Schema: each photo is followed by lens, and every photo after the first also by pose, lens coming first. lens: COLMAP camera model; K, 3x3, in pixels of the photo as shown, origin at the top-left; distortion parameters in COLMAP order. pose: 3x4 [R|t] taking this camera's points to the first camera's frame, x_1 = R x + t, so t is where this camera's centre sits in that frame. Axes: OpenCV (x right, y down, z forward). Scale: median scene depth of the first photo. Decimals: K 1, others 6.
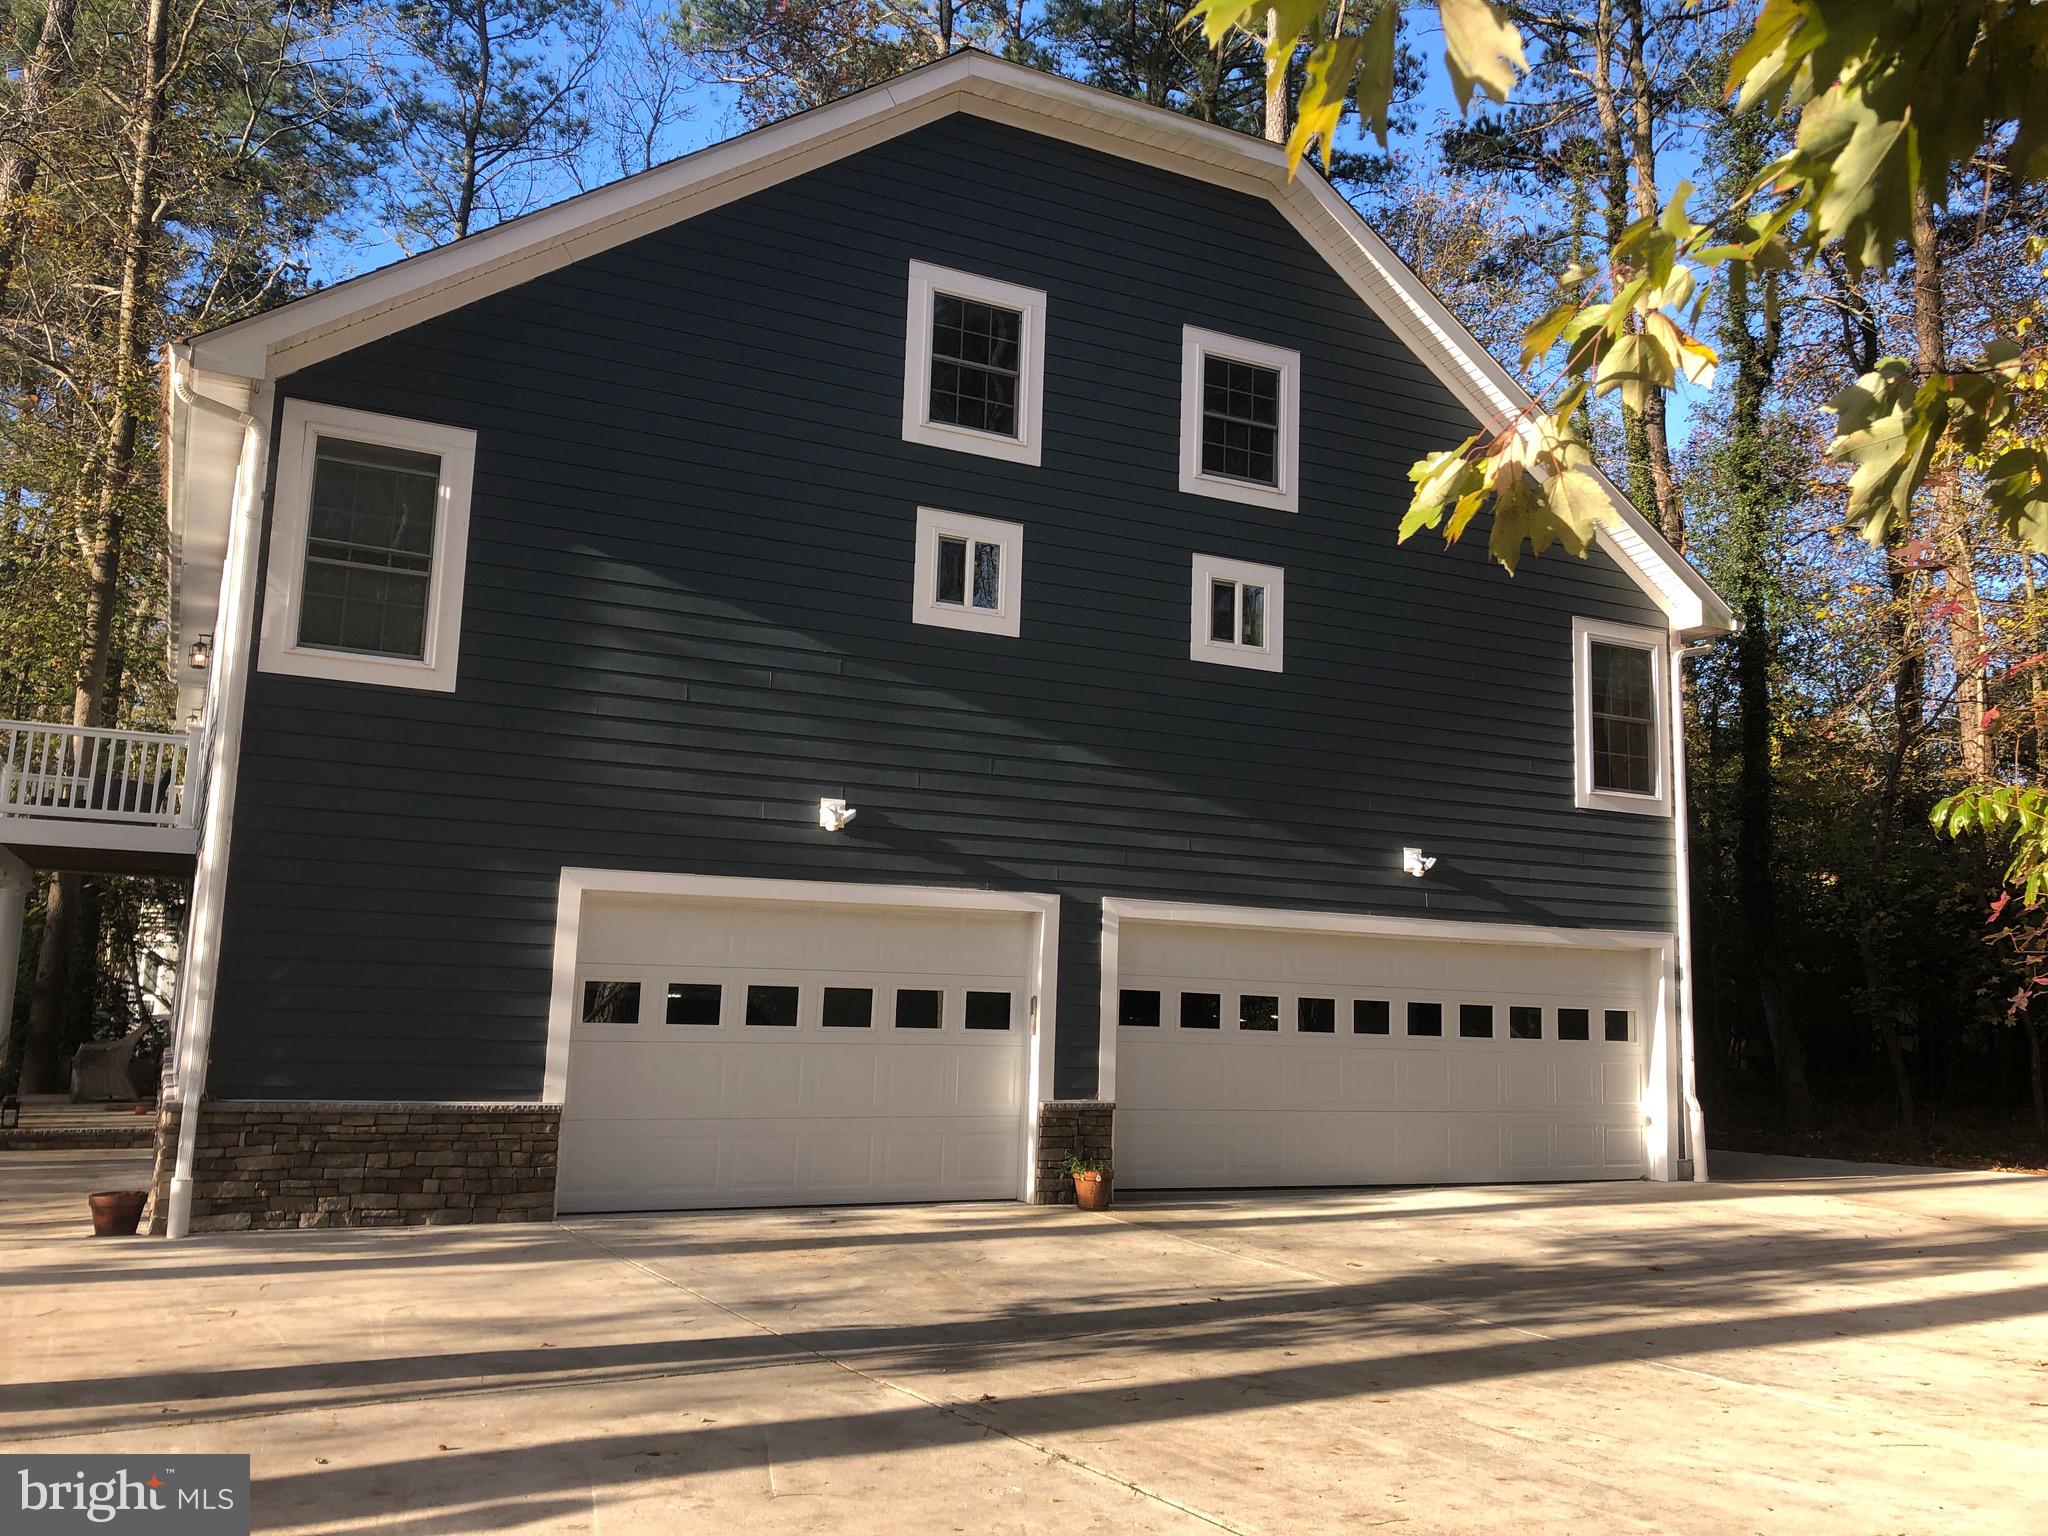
lens RADIAL K [[1681.2, 0, 995.2], [0, 1681.2, 741.4], [0, 0, 1]] dist [0.047869, -0.056410]
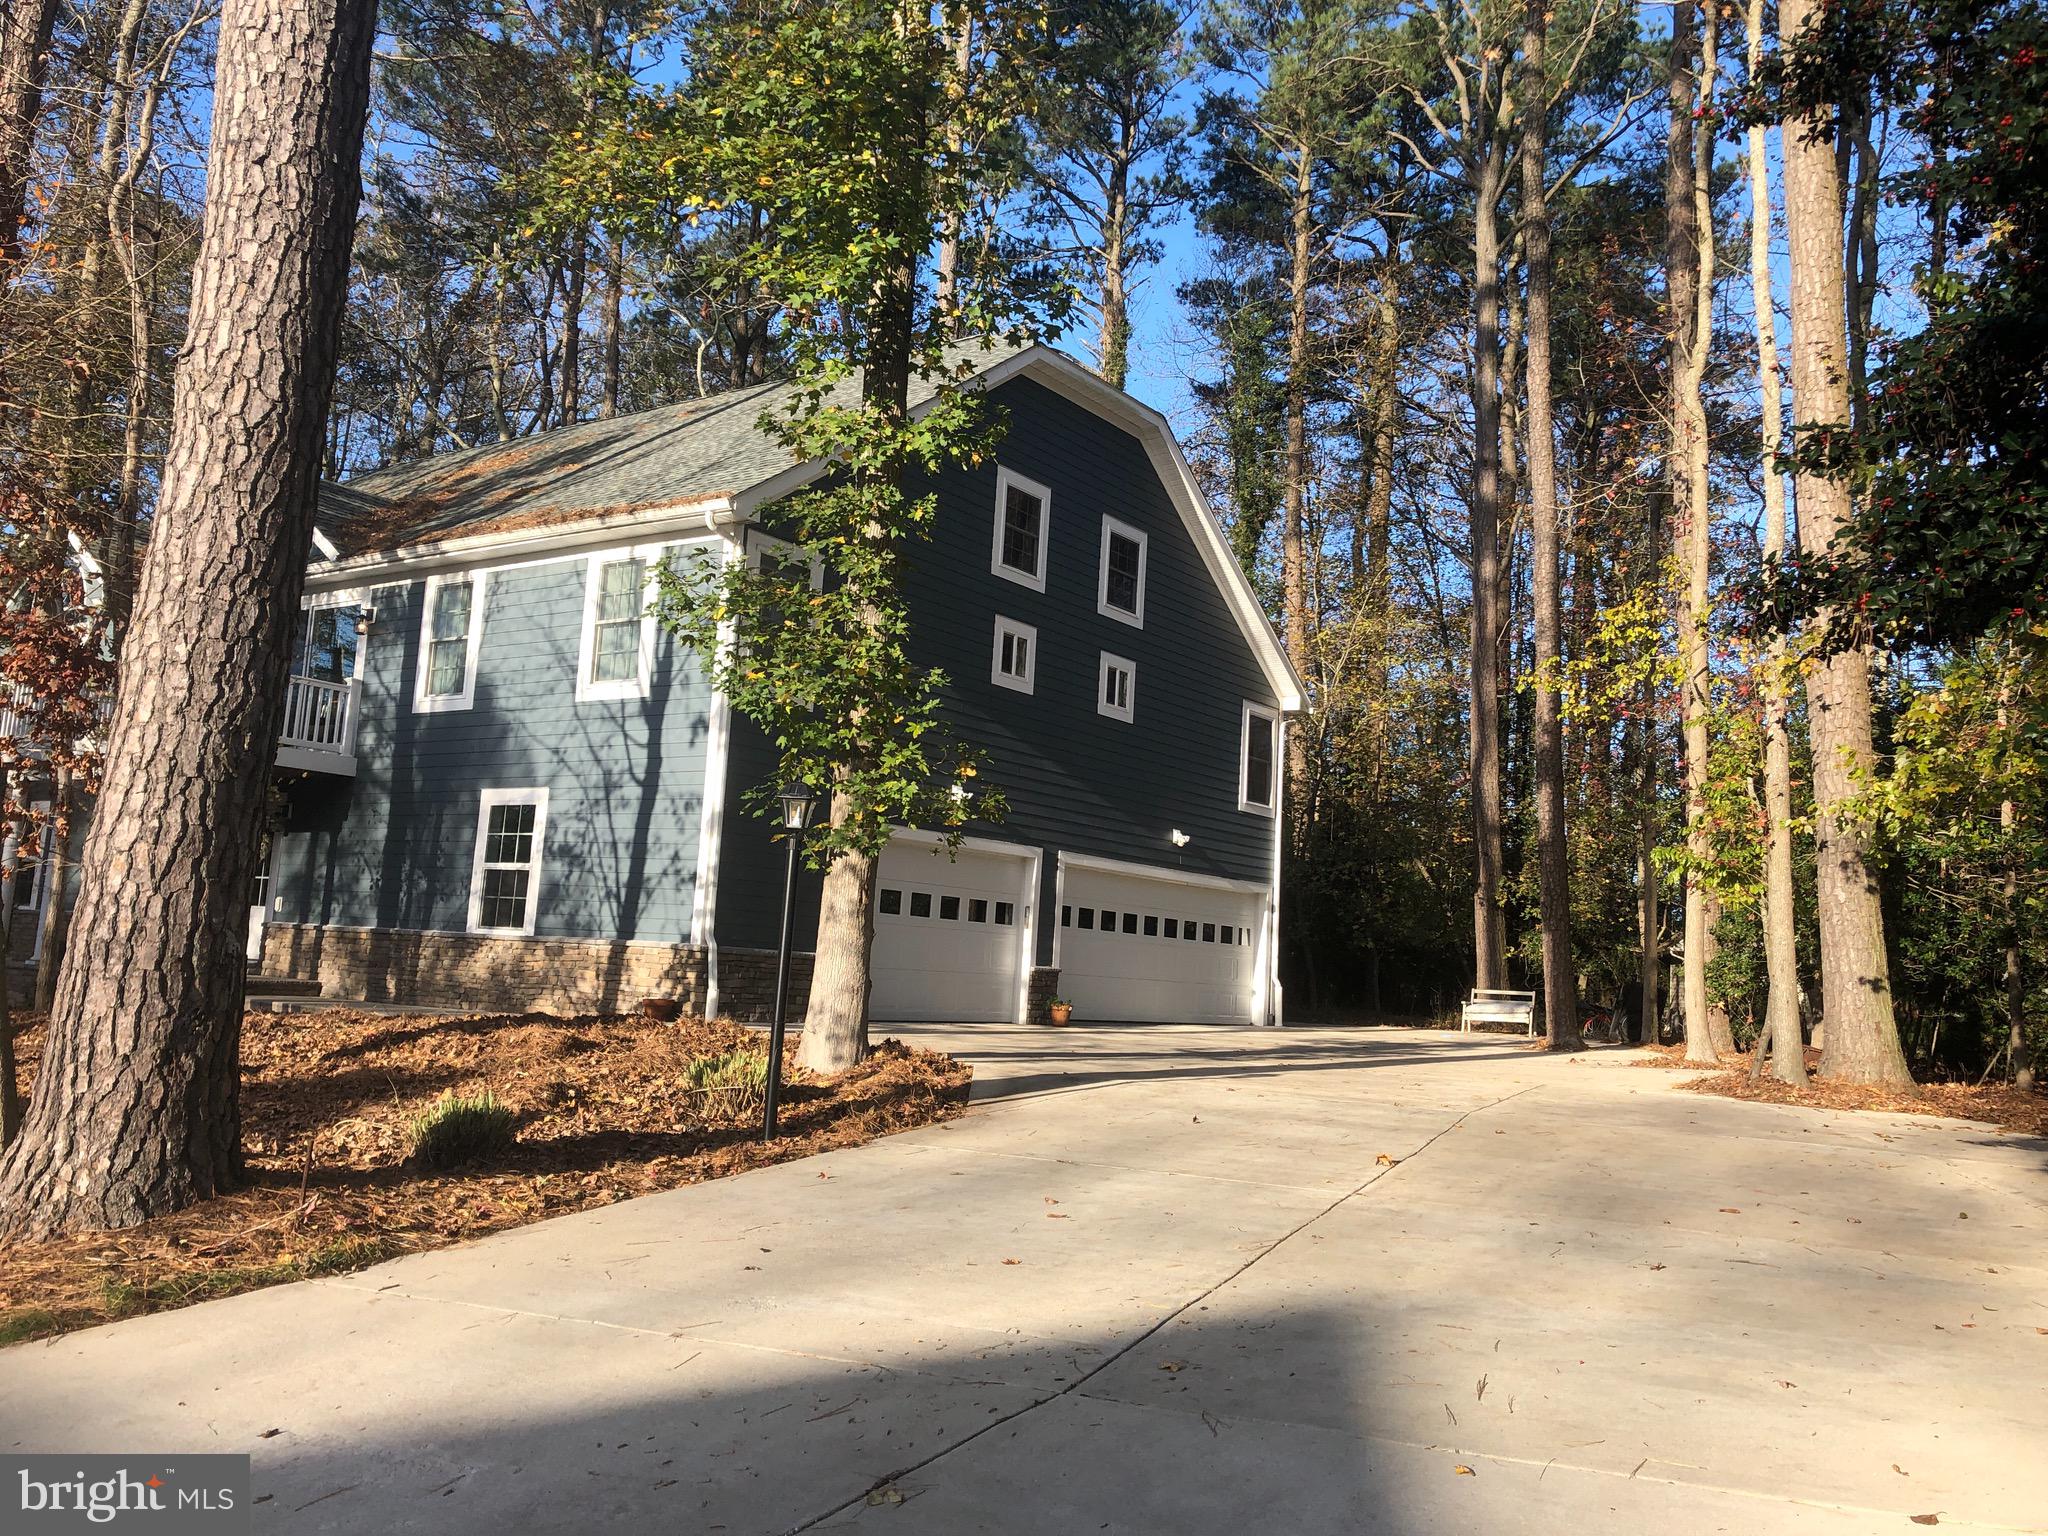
lens RADIAL K [[1681.2, 0, 1013.9], [0, 1681.2, 738.9], [0, 0, 1]] dist [0.047869, -0.056410]
pose [[0.884777, 0.084077, 0.458368, -0.770187], [-0.100147, 0.994914, 0.010817, -0.034749], [-0.455127, -0.055475, 0.888697, -0.493569]]
